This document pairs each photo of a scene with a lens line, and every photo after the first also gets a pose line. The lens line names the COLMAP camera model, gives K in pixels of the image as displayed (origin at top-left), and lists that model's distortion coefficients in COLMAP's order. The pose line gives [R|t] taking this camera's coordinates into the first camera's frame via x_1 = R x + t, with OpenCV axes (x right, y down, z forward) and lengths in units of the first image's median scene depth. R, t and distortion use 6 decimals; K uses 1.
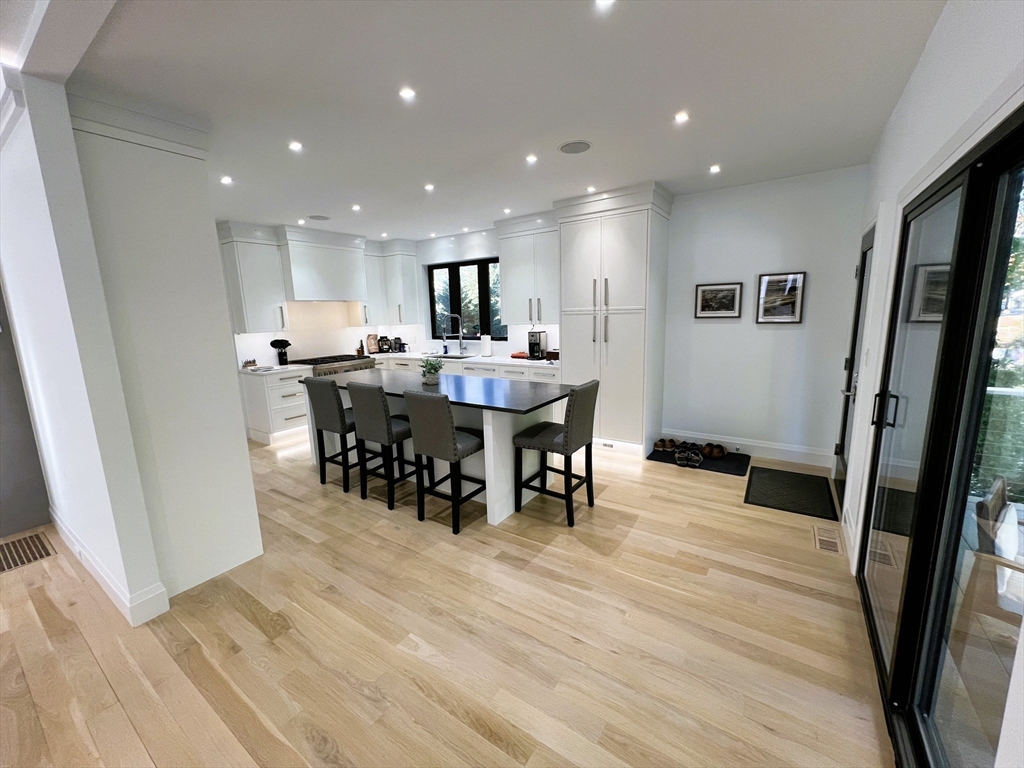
lens RADIAL K [[410.3, 0, 510.1], [0, 410.3, 381.0], [0, 0, 1]] dist [-0.012377, 0.000030]
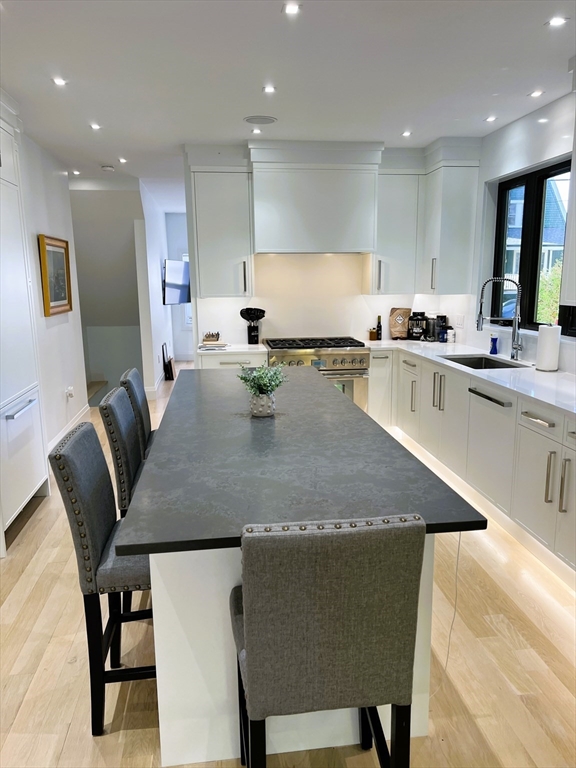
lens RADIAL K [[576.6, 0, 291.8], [0, 576.6, 388.9], [0, 0, 1]] dist [0.068176, -0.086568]
pose [[0.669705, 0.161475, -0.724860, 0.299321], [-0.134177, 0.986320, 0.095752, -0.083163], [0.730405, 0.033134, 0.682210, 0.445025]]
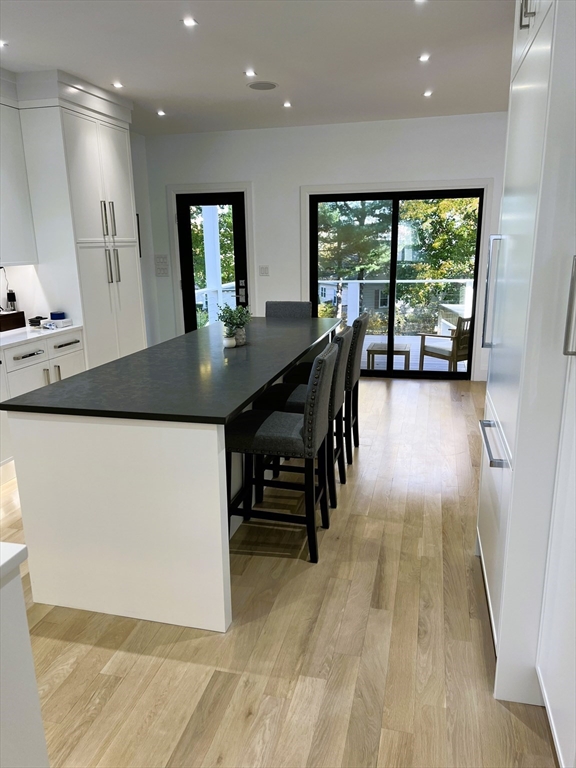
lens RADIAL K [[576.6, 0, 291.8], [0, 576.6, 388.9], [0, 0, 1]] dist [0.068176, -0.086568]
pose [[-0.354051, -0.199563, 0.913686, -0.925126], [0.185962, 0.942437, 0.277903, -0.142771], [-0.916551, 0.268303, -0.296559, 1.019767]]
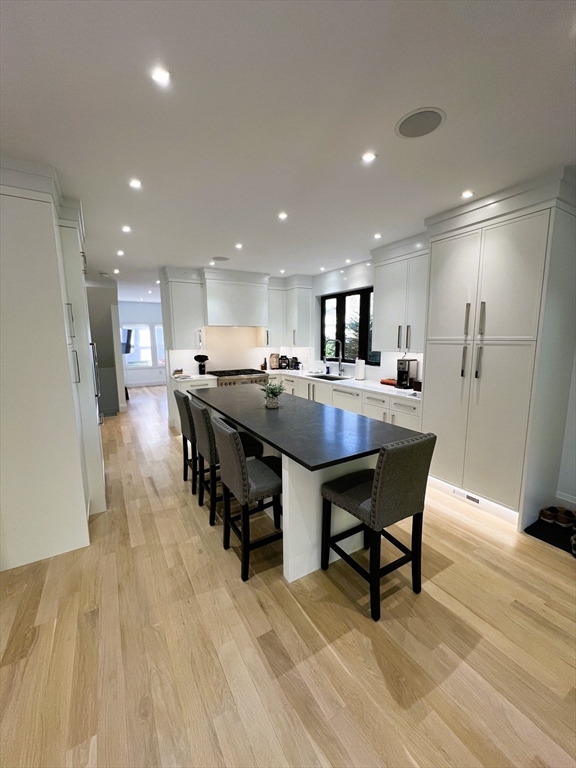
lens RADIAL K [[308.2, 0, 290.0], [0, 308.2, 381.8], [0, 0, 1]] dist [-0.001985, 0.000347]
pose [[0.910457, 0.080930, -0.405609, 0.133822], [-0.088087, 0.996112, 0.001026, -0.051384], [0.404115, 0.034795, 0.914046, 0.257714]]
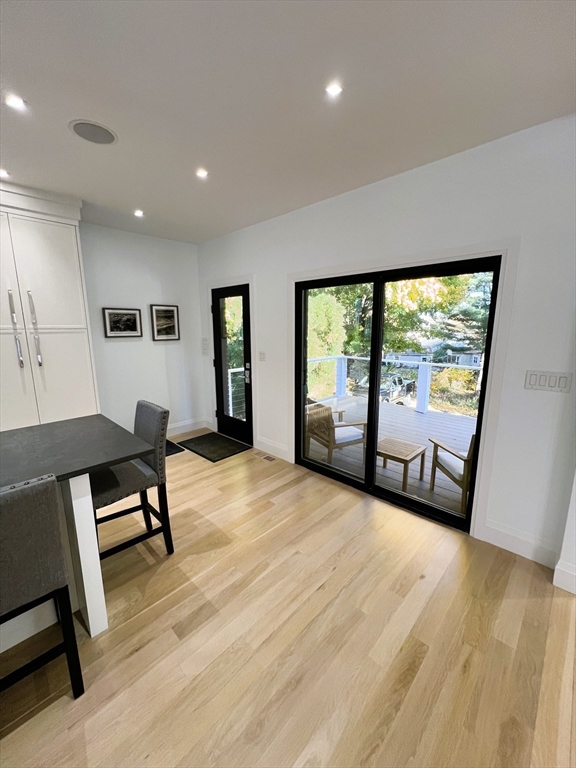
lens RADIAL K [[308.2, 0, 290.0], [0, 308.2, 381.8], [0, 0, 1]] dist [-0.001985, 0.000347]
pose [[0.156254, -0.147846, 0.976589, -0.297855], [0.166321, 0.978554, 0.121532, -0.051710], [-0.973613, 0.143438, 0.177493, 0.360963]]
